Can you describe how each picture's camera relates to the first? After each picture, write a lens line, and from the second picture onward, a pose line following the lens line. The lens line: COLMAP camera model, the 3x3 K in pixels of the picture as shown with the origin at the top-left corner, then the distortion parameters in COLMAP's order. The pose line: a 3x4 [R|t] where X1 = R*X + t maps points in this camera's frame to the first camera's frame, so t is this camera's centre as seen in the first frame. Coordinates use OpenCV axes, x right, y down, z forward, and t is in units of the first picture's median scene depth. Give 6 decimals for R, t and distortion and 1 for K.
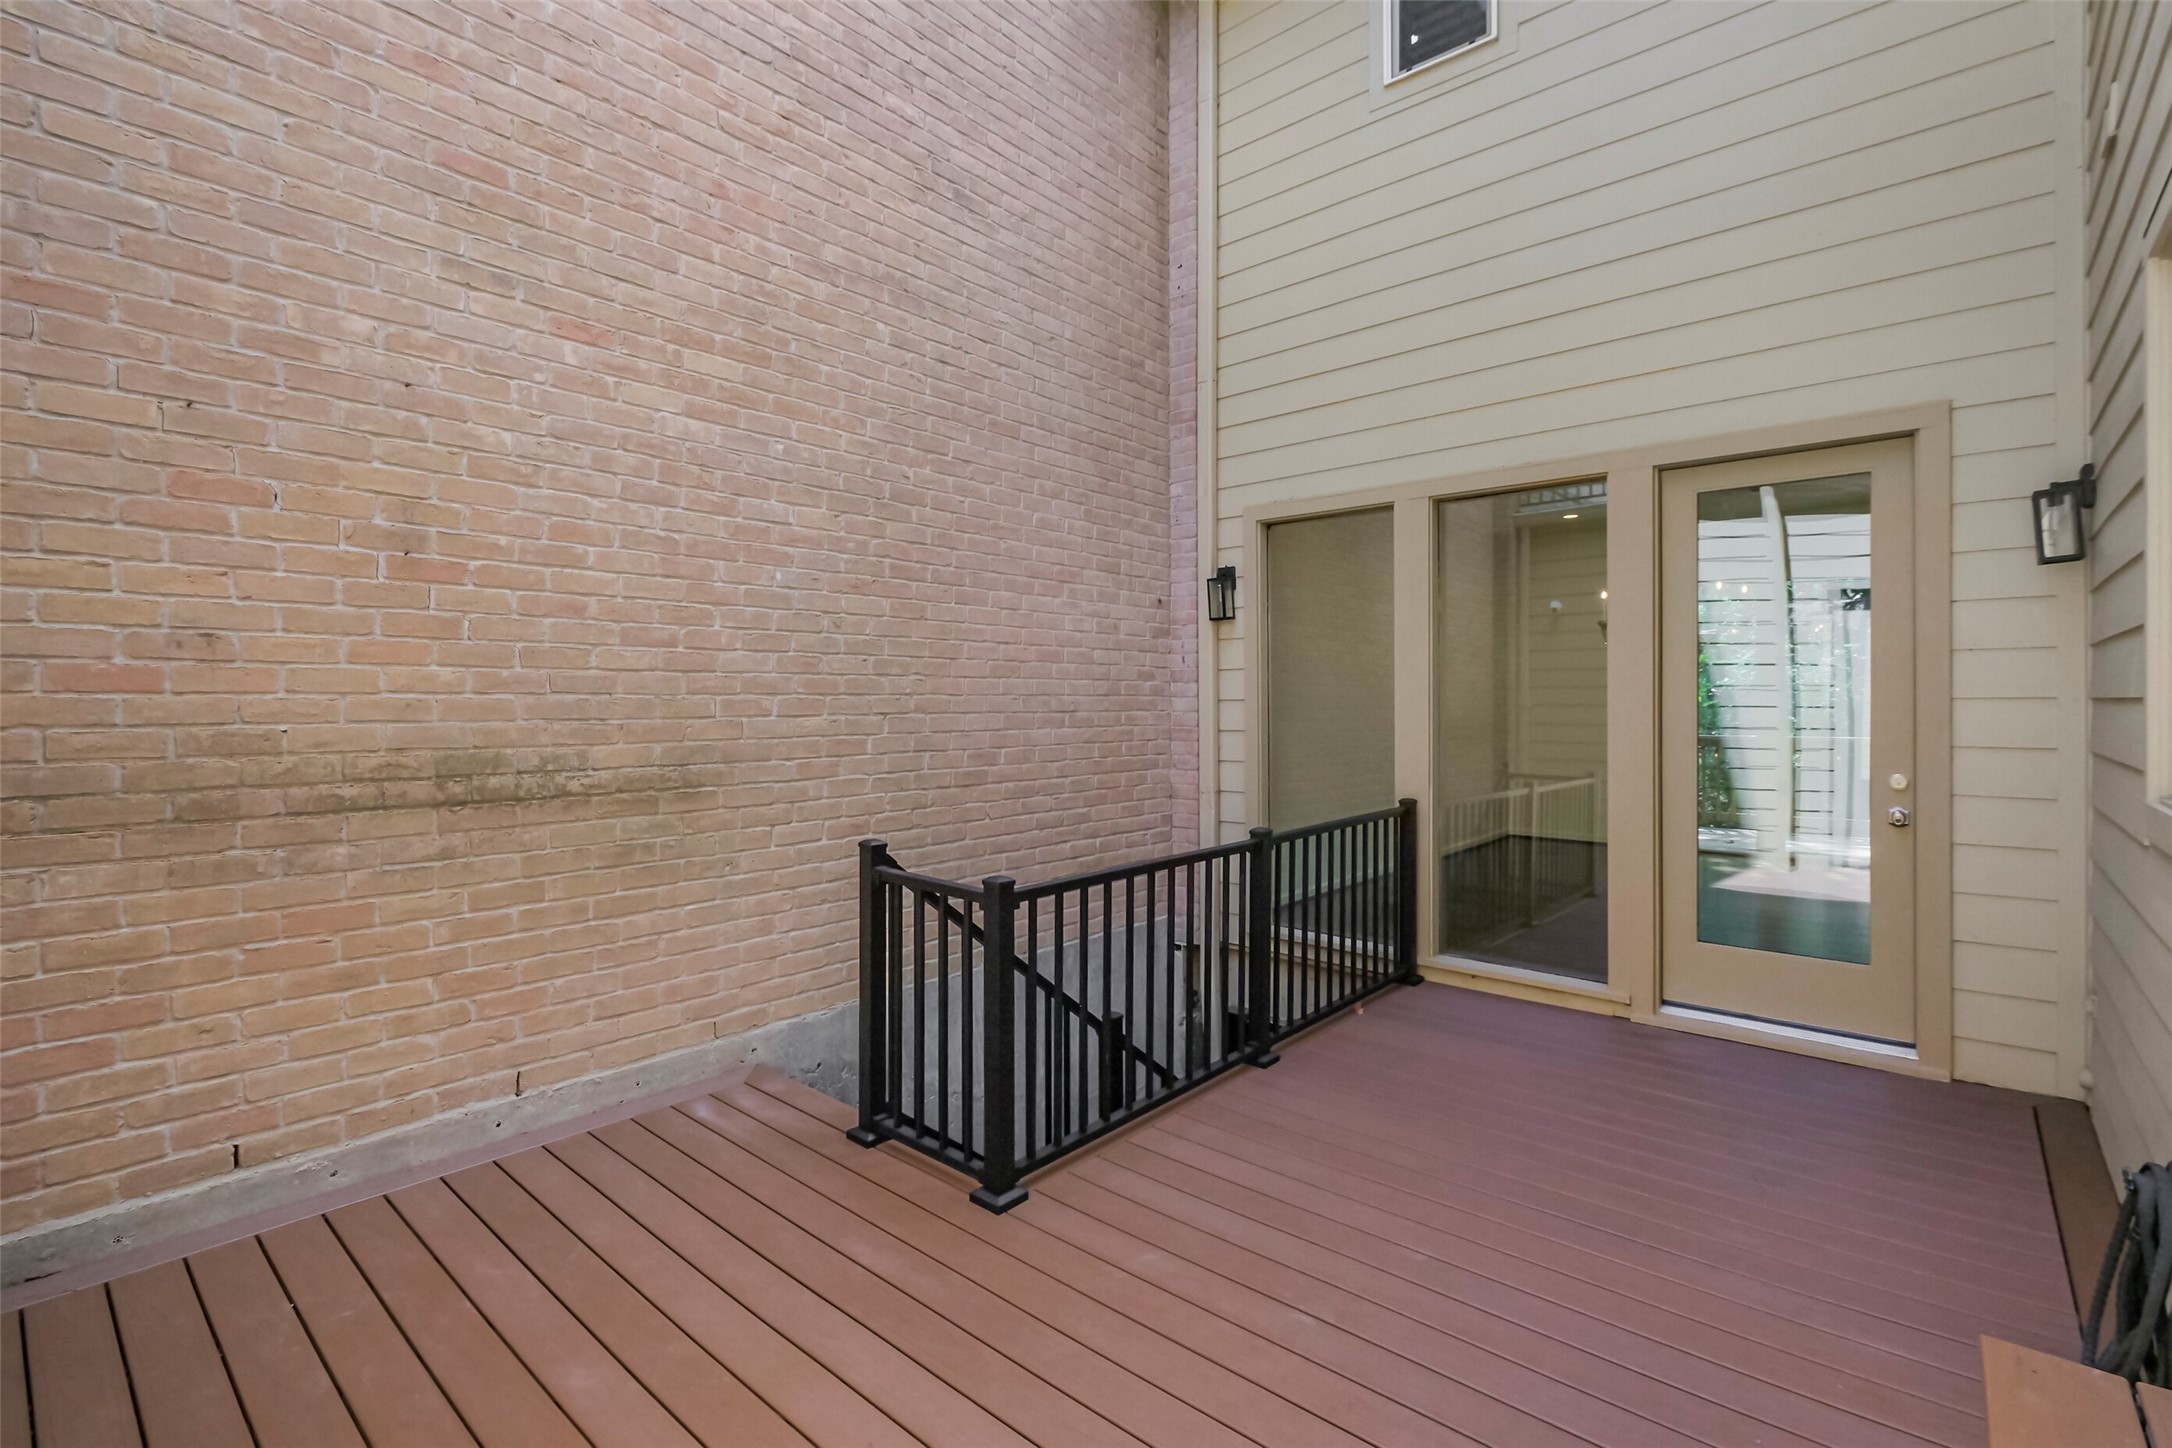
lens RADIAL K [[978.6, 0, 1104.2], [0, 978.6, 701.6], [0, 0, 1]] dist [0.004825, 0.000777]
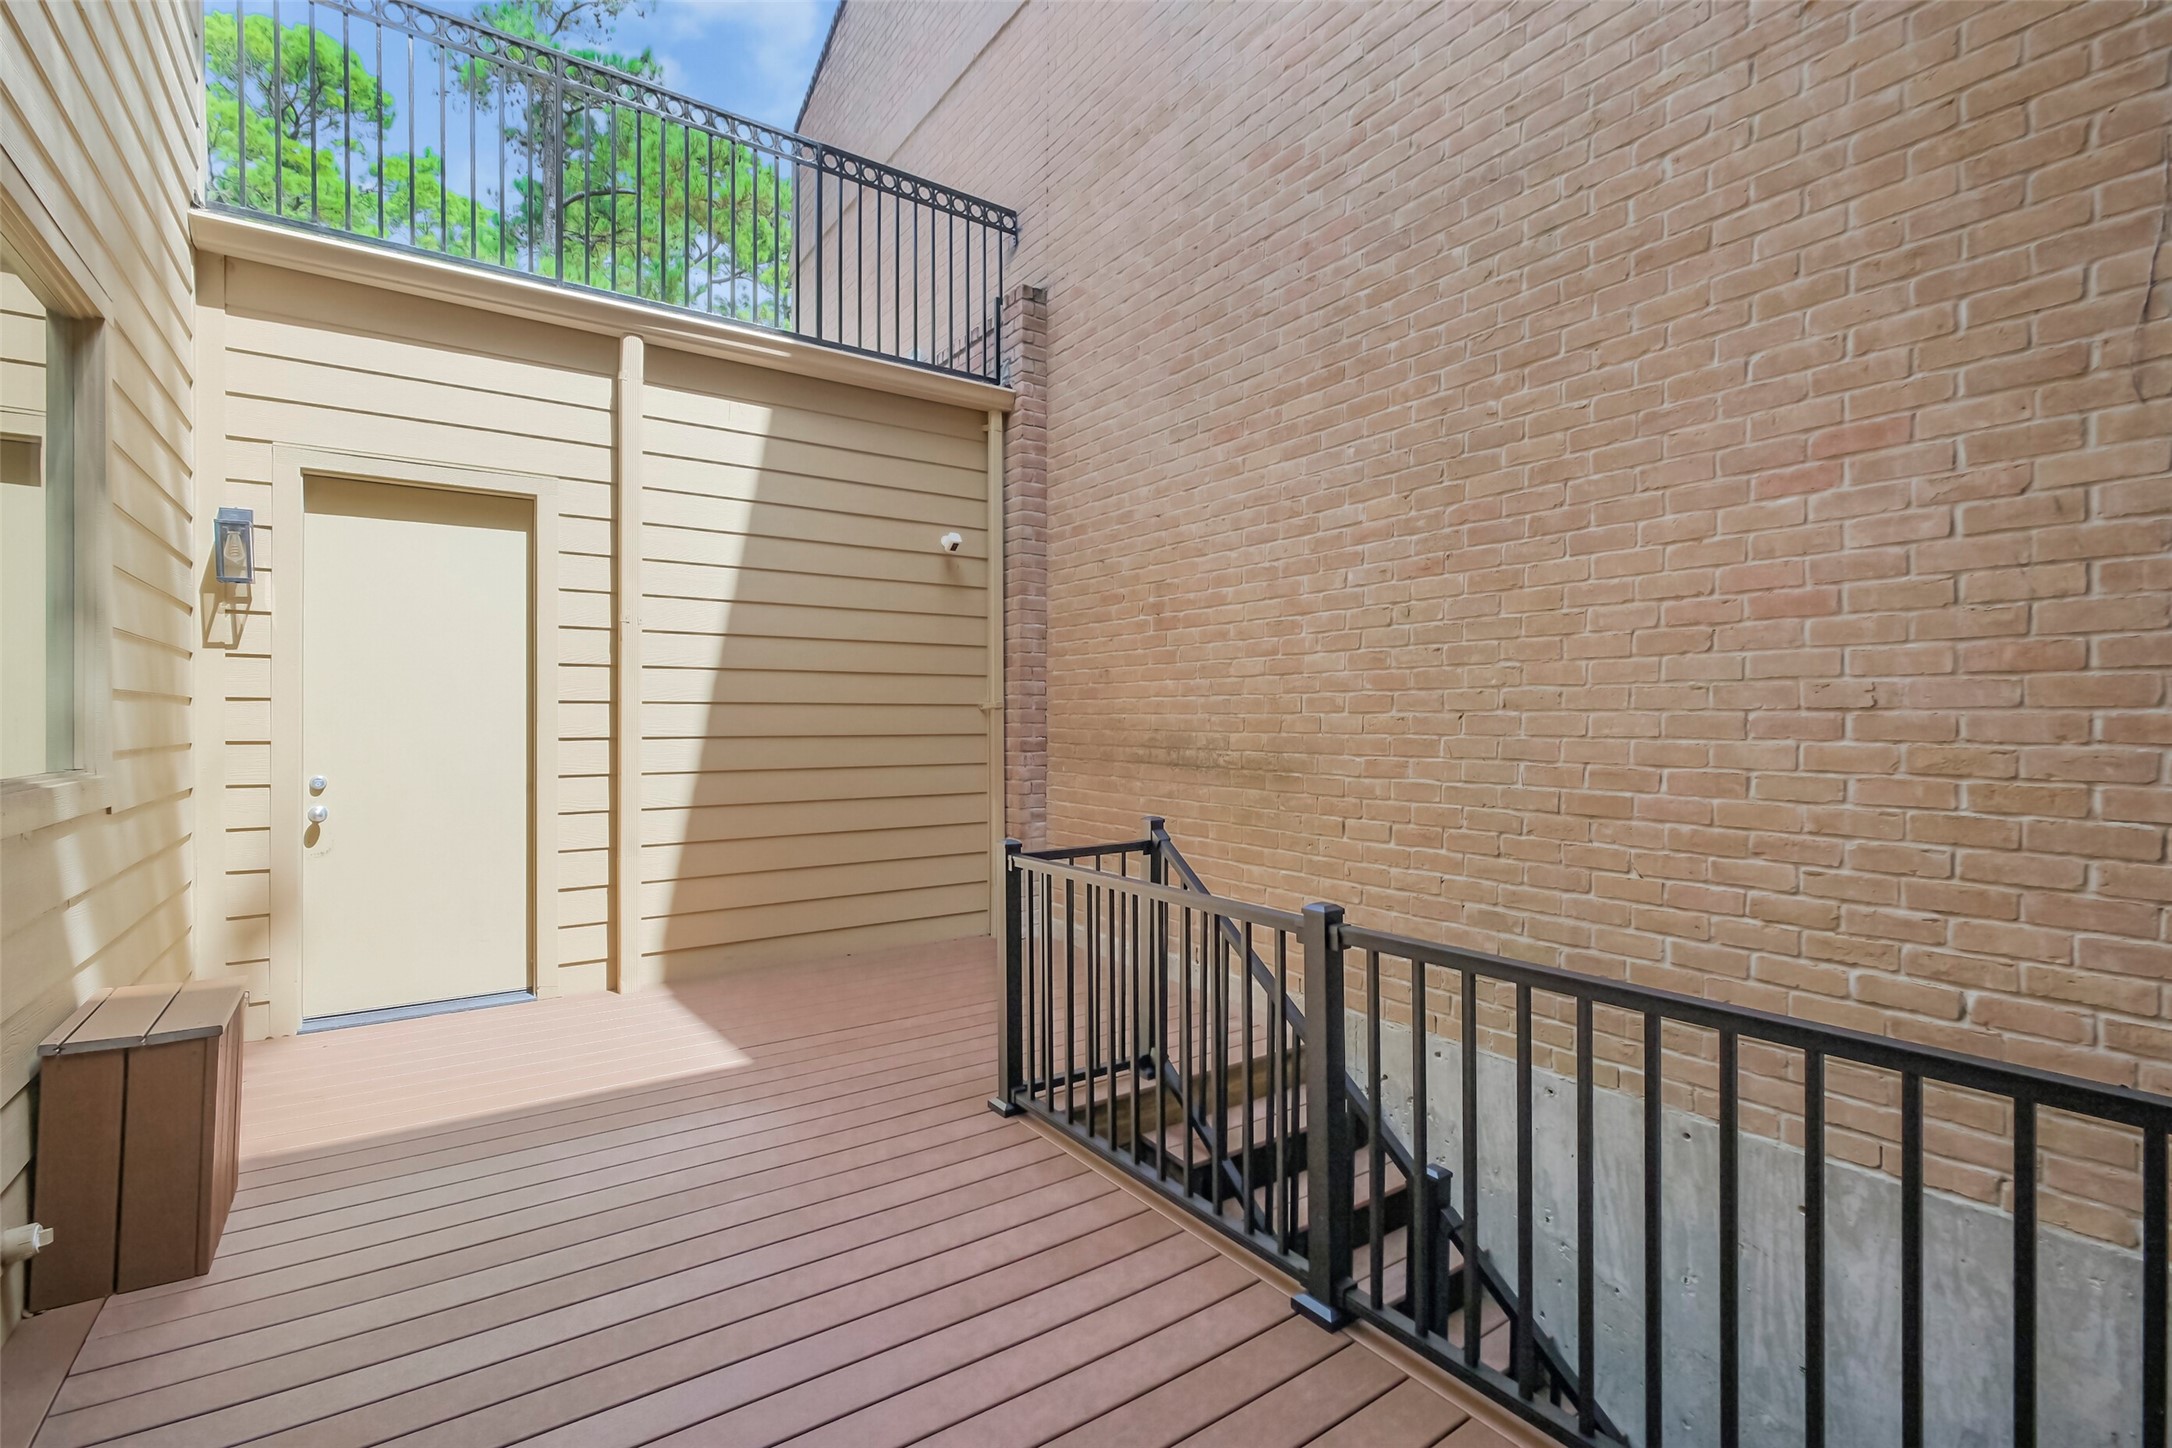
lens RADIAL K [[978.6, 0, 1103.5], [0, 978.6, 724.7], [0, 0, 1]] dist [0.004825, 0.000777]
pose [[-0.234765, 0.004116, -0.972043, 0.723455], [-0.003824, 0.999979, 0.005158, 0.023196], [0.972045, 0.004928, -0.234745, 0.980952]]
